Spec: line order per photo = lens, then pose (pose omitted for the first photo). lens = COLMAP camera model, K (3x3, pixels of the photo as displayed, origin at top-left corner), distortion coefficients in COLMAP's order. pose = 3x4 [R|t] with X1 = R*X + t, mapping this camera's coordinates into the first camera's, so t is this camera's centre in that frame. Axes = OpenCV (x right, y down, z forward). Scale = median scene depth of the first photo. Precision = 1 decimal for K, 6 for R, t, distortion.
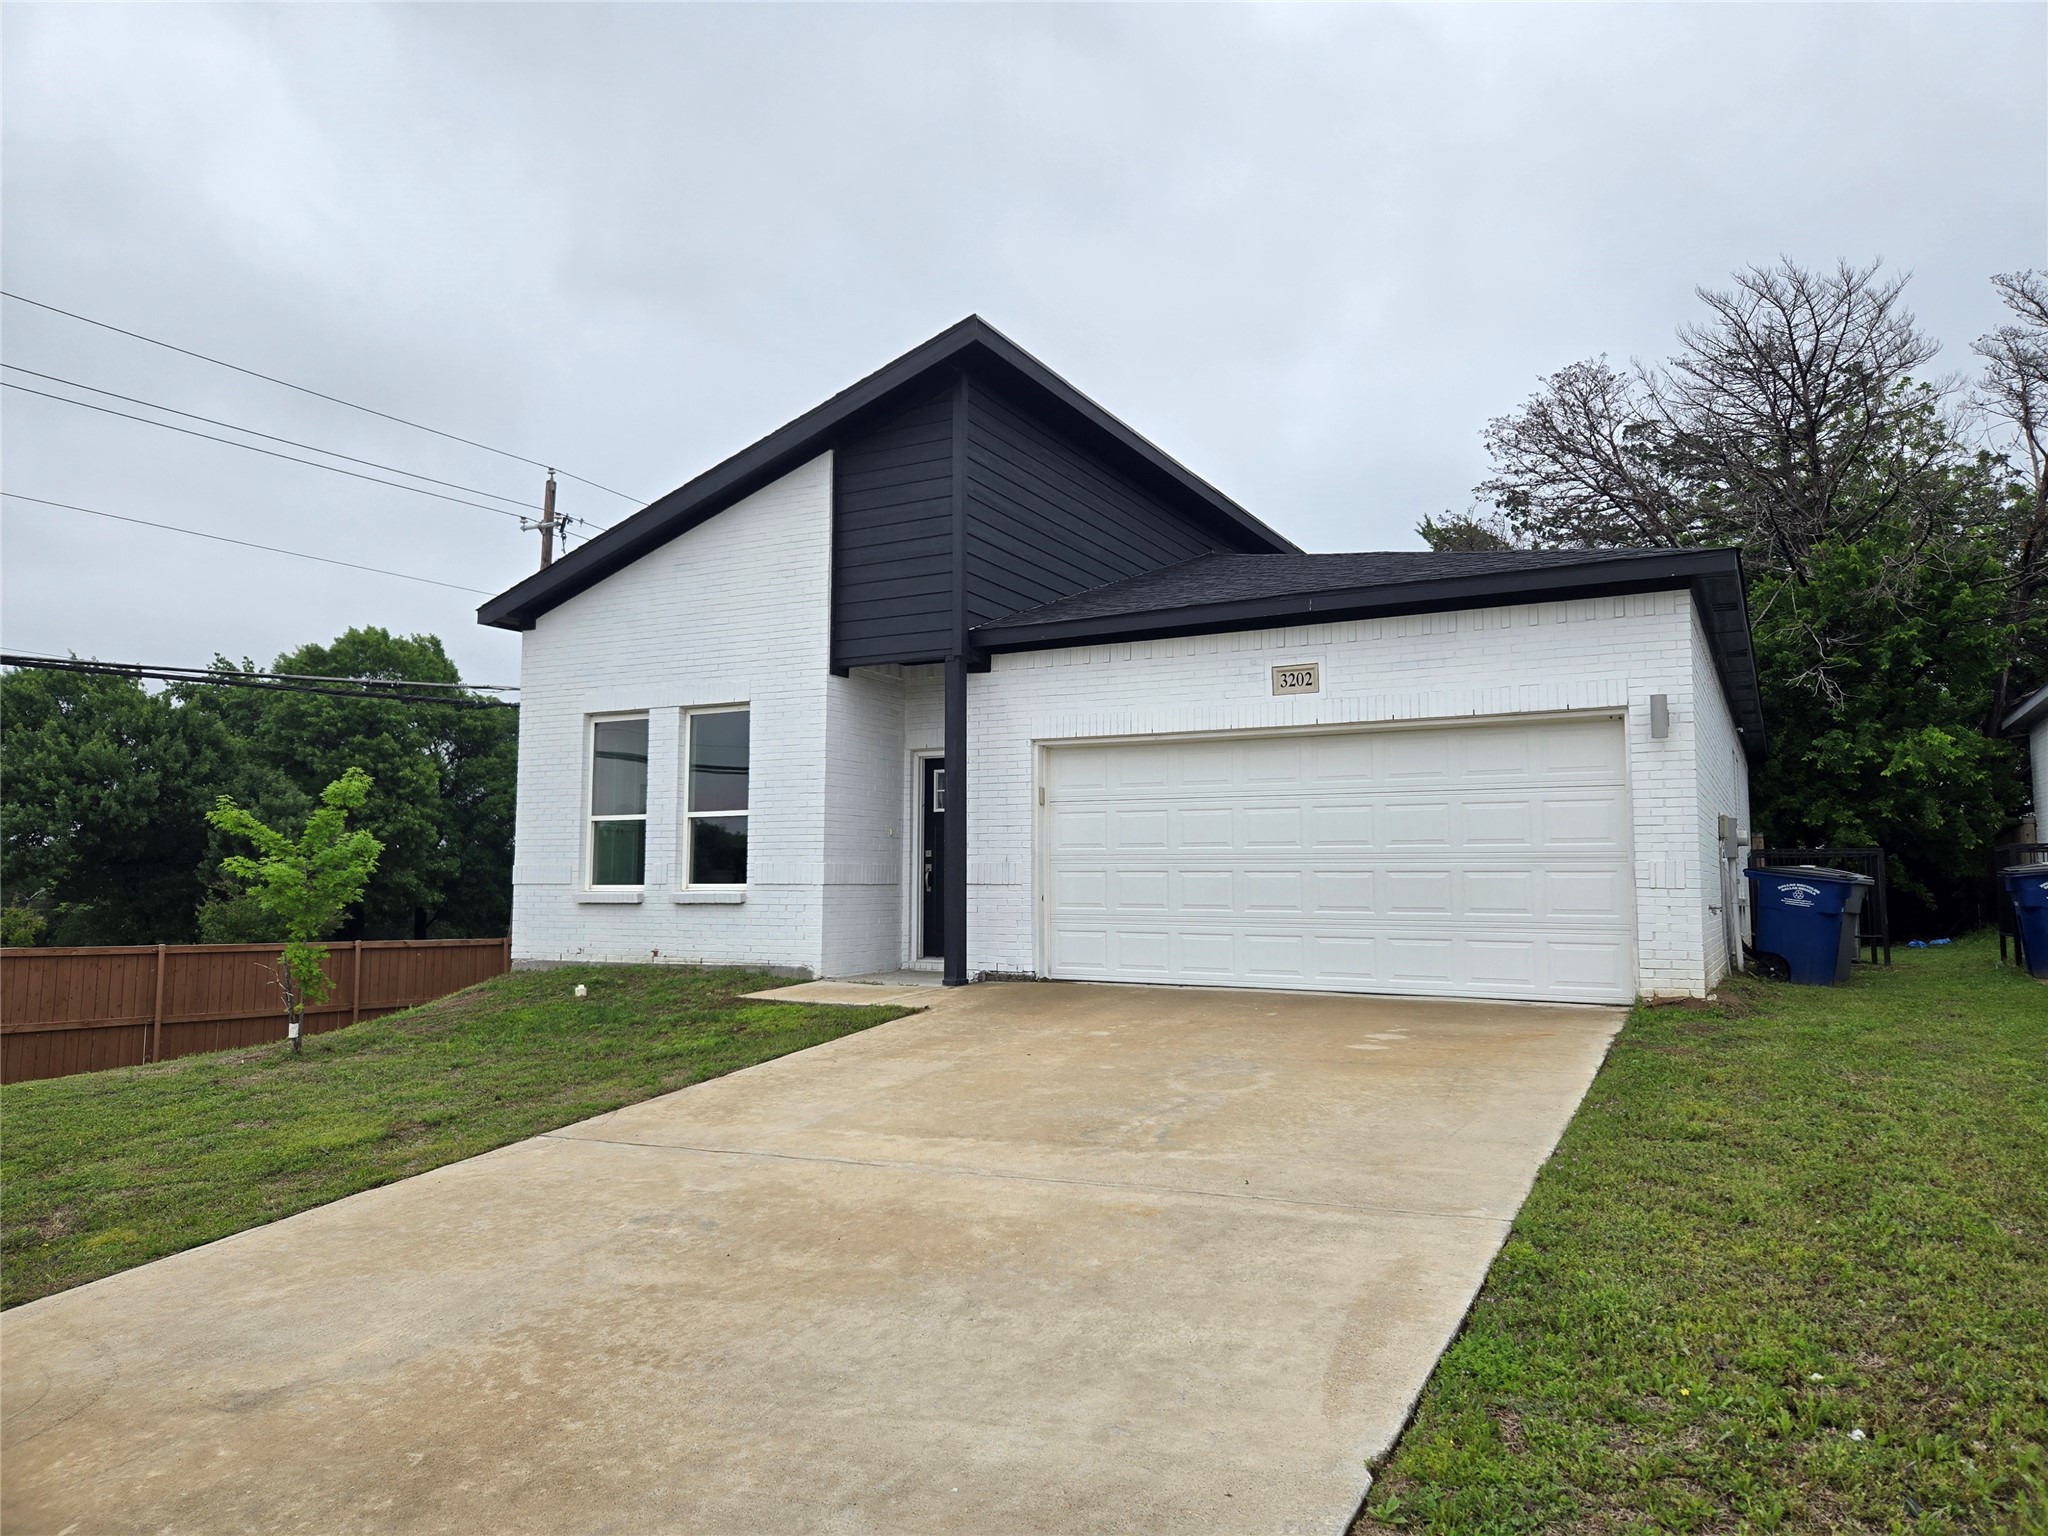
lens RADIAL K [[1415.9, 0, 1026.9], [0, 1415.9, 770.9], [0, 0, 1]] dist [0.032658, -0.008579]
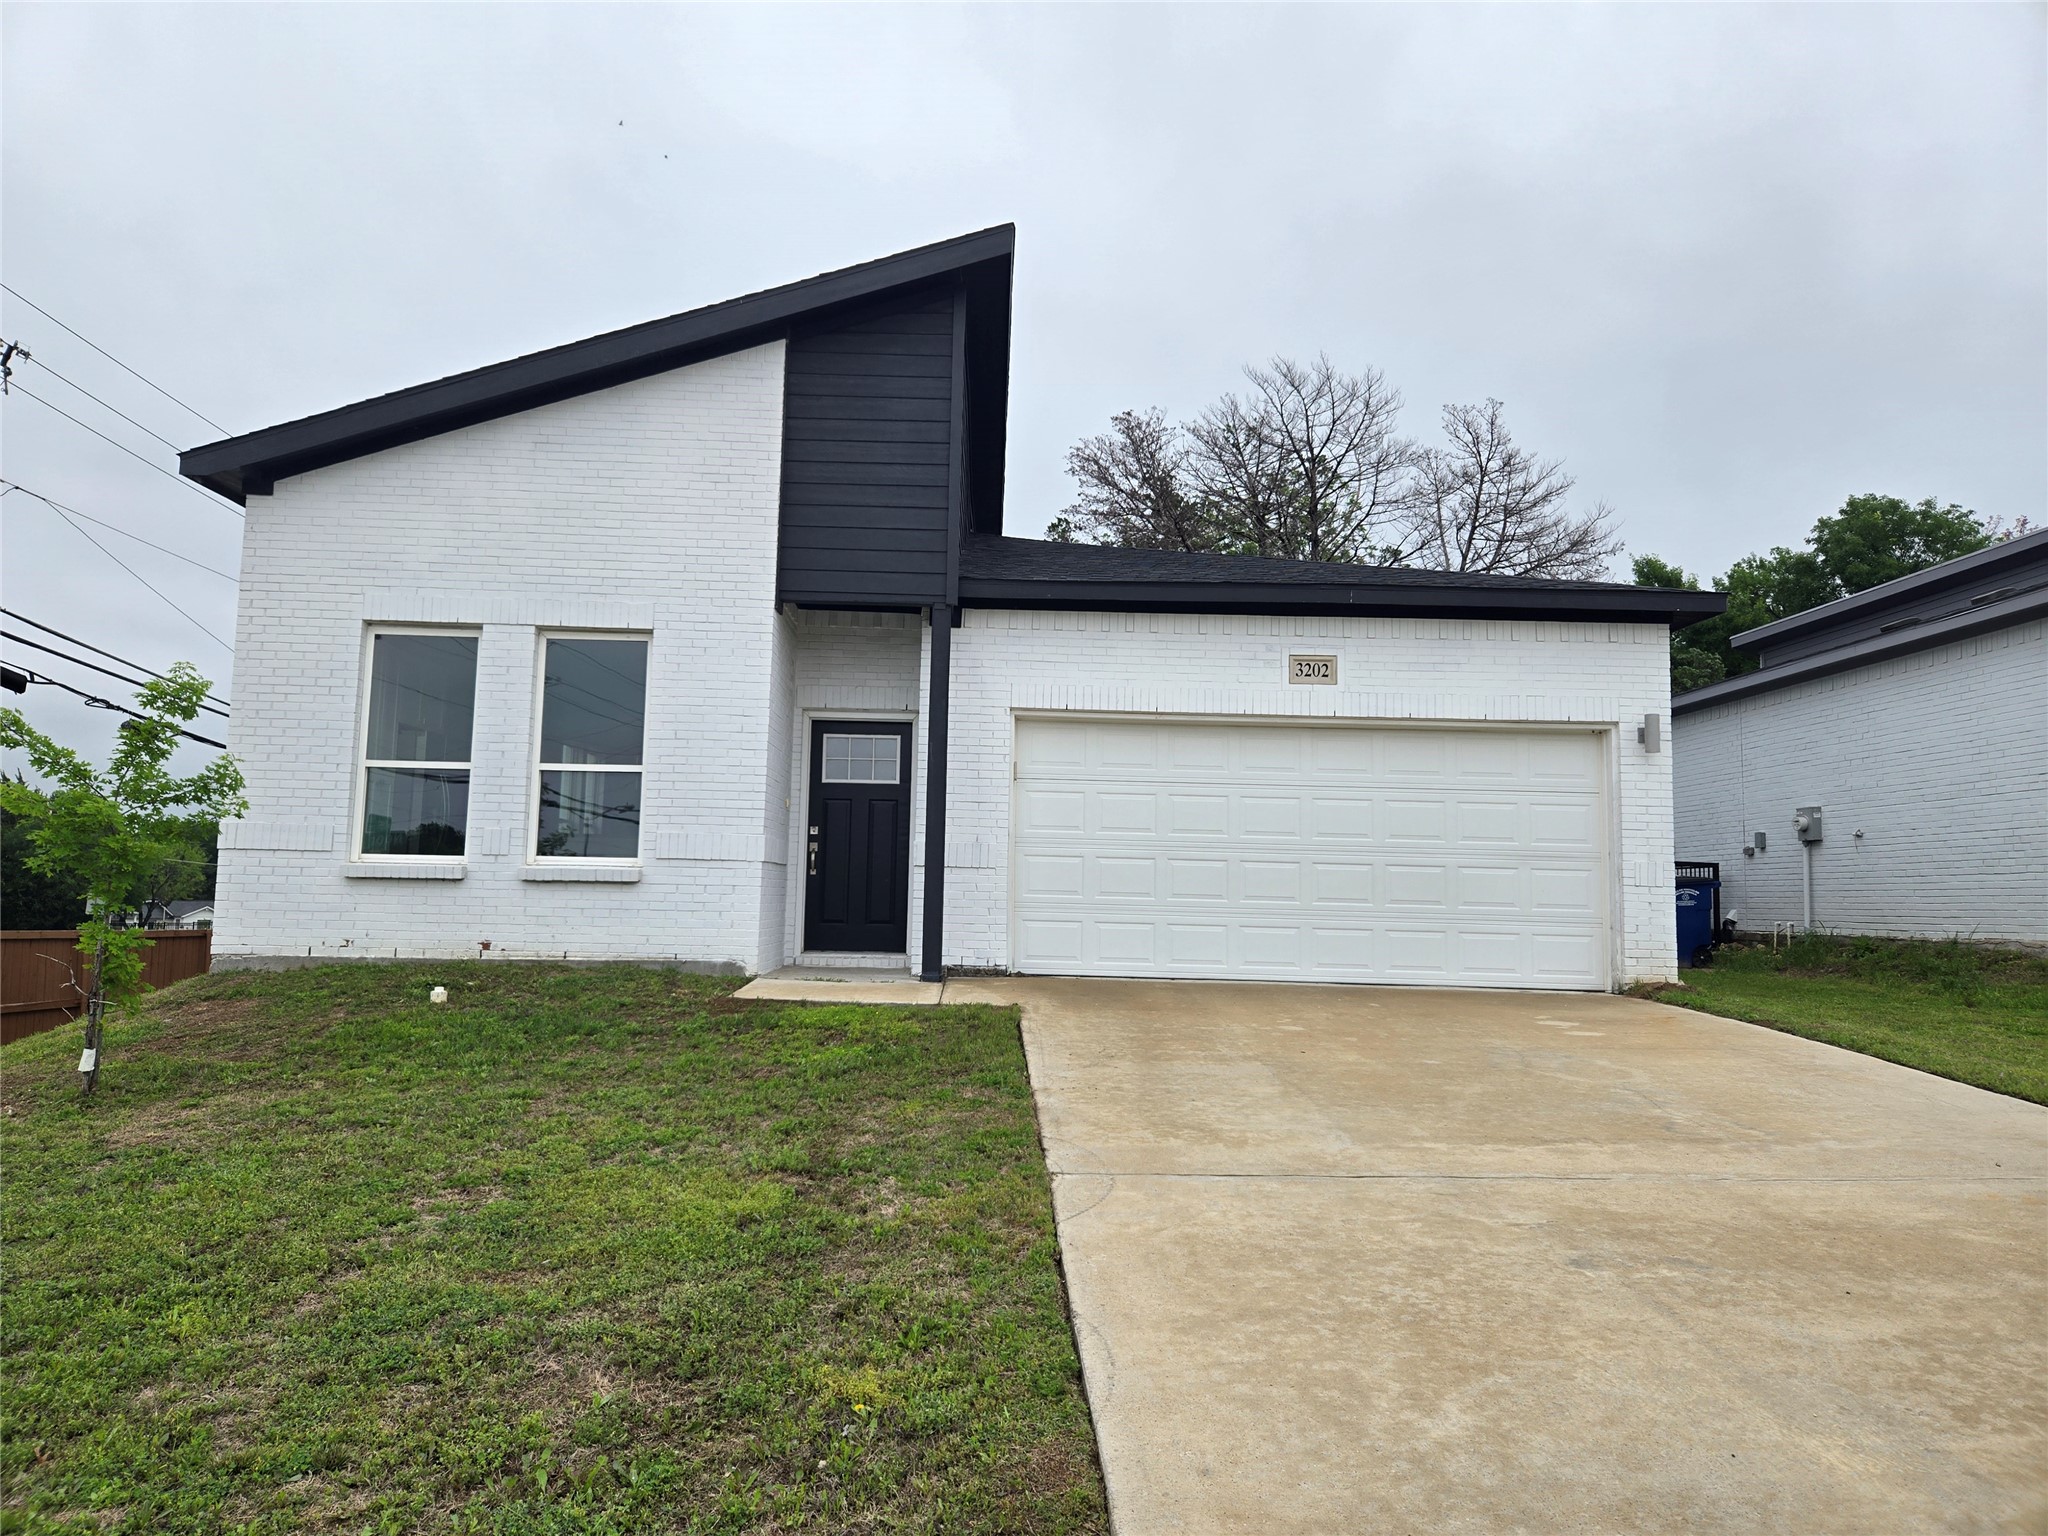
lens RADIAL K [[1415.9, 0, 1018.5], [0, 1415.9, 766.3], [0, 0, 1]] dist [0.032658, -0.008579]
pose [[0.863750, 0.065902, 0.499593, -0.442193], [-0.062043, 0.997776, -0.024351, 0.036979], [-0.500087, -0.009963, 0.865918, 0.220121]]
